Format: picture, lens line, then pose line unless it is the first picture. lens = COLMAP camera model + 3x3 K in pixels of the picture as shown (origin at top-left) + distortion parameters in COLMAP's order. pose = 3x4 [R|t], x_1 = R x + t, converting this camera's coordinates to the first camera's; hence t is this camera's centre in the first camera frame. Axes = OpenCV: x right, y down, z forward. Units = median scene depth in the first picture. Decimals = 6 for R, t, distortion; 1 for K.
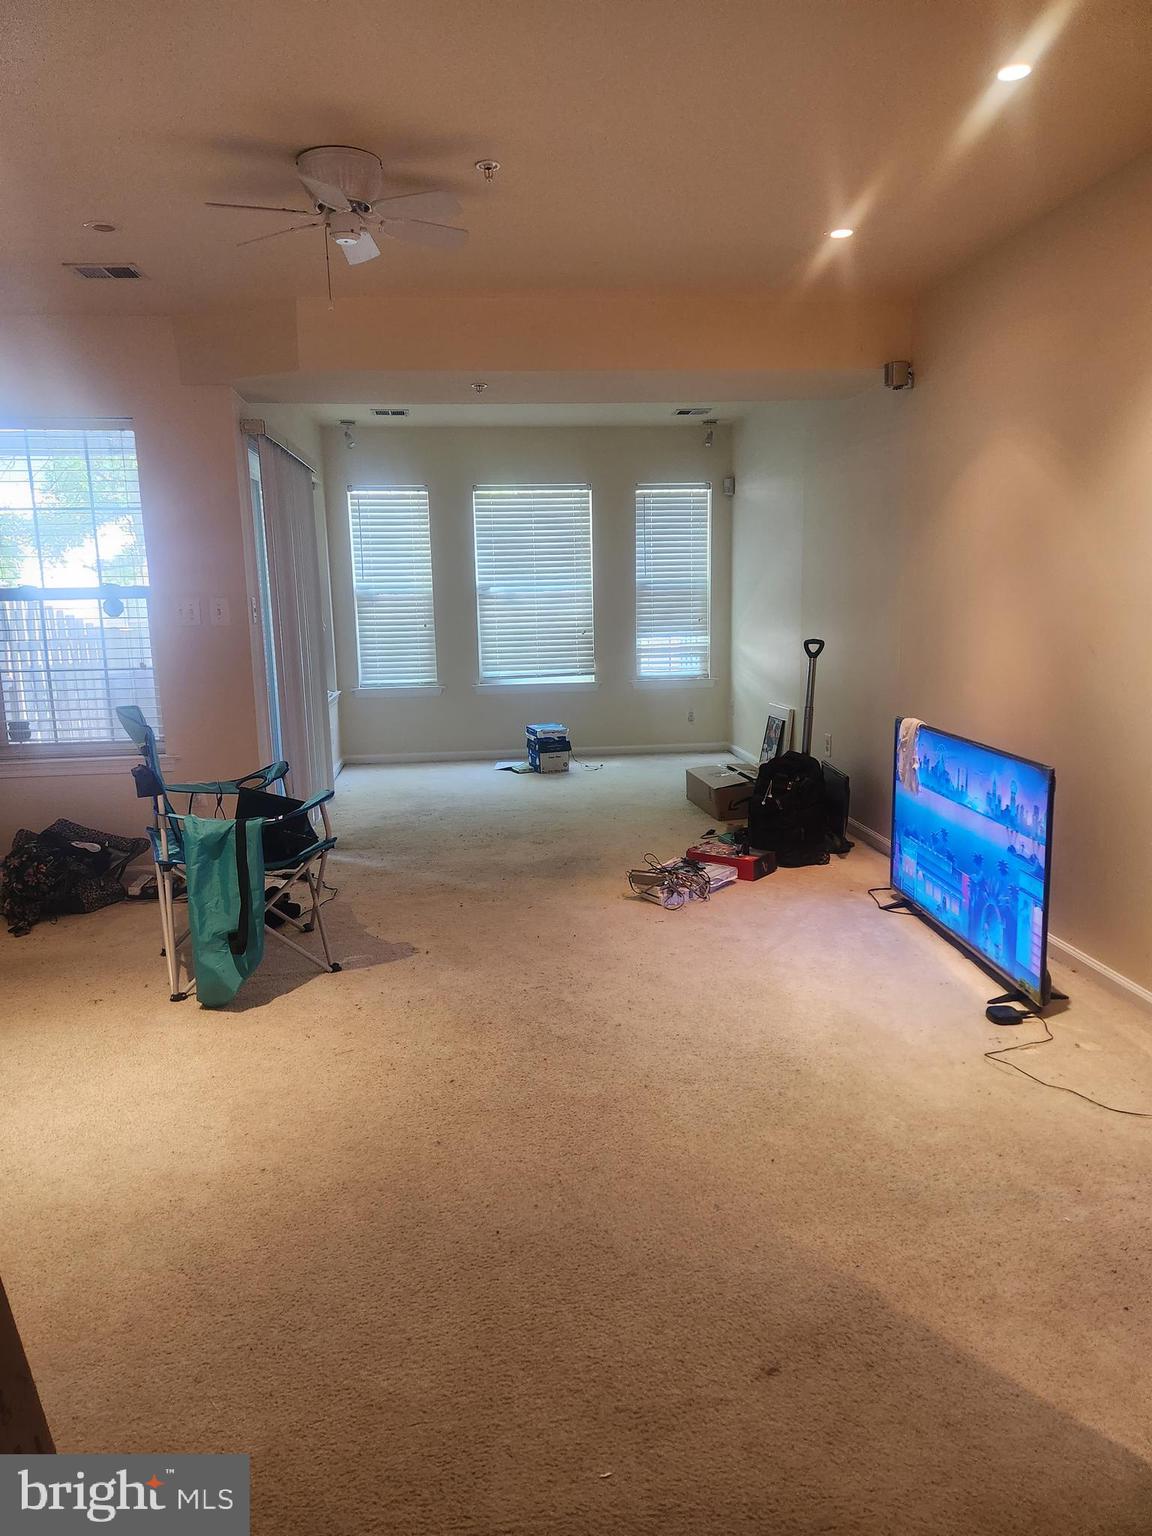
lens RADIAL K [[1033.5, 0, 574.0], [0, 1033.5, 772.7], [0, 0, 1]] dist [0.051508, 0.000289]
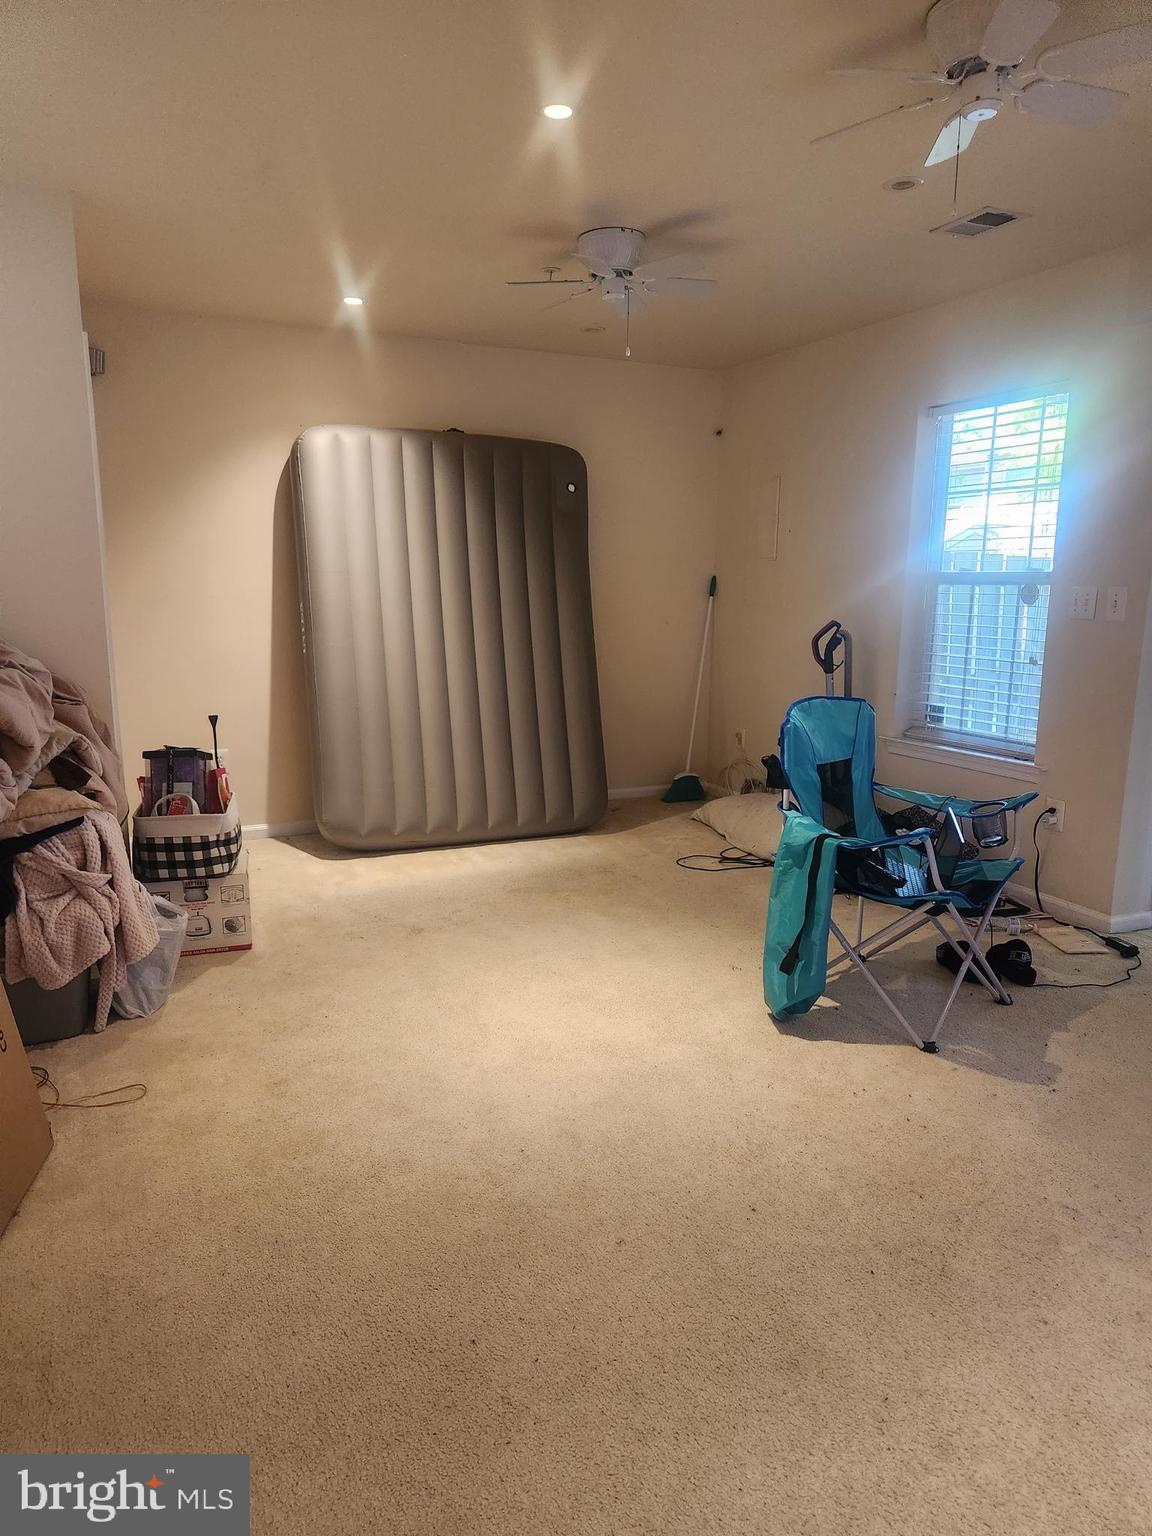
lens RADIAL K [[1033.5, 0, 574.0], [0, 1033.5, 772.7], [0, 0, 1]] dist [0.051508, 0.000289]
pose [[0.337171, 0.197141, -0.920571, 0.379681], [-0.181884, 0.973048, 0.141762, -0.084410], [0.923707, 0.119639, 0.363940, 0.419270]]
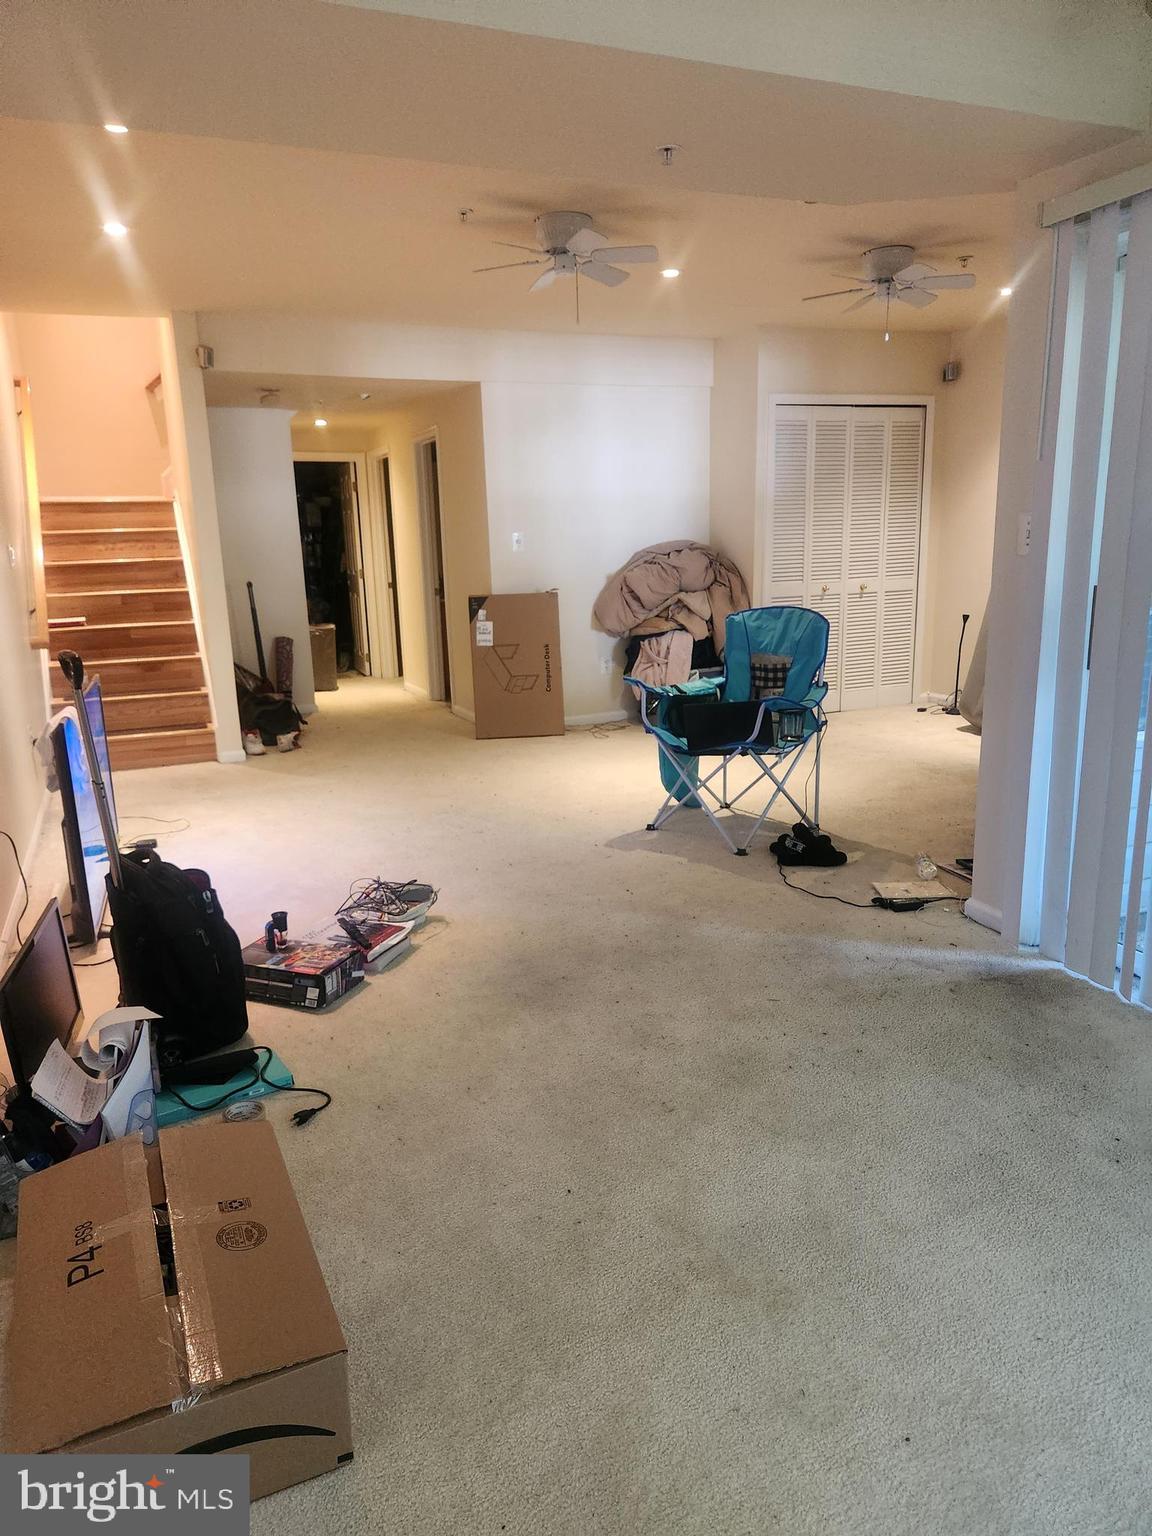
lens RADIAL K [[1033.5, 0, 574.0], [0, 1033.5, 772.7], [0, 0, 1]] dist [0.051508, 0.000289]
pose [[-0.952676, 0.116565, -0.280751, 0.201589], [-0.005910, 0.916285, 0.400484, -0.372339], [0.303931, 0.383191, -0.872233, 2.025297]]
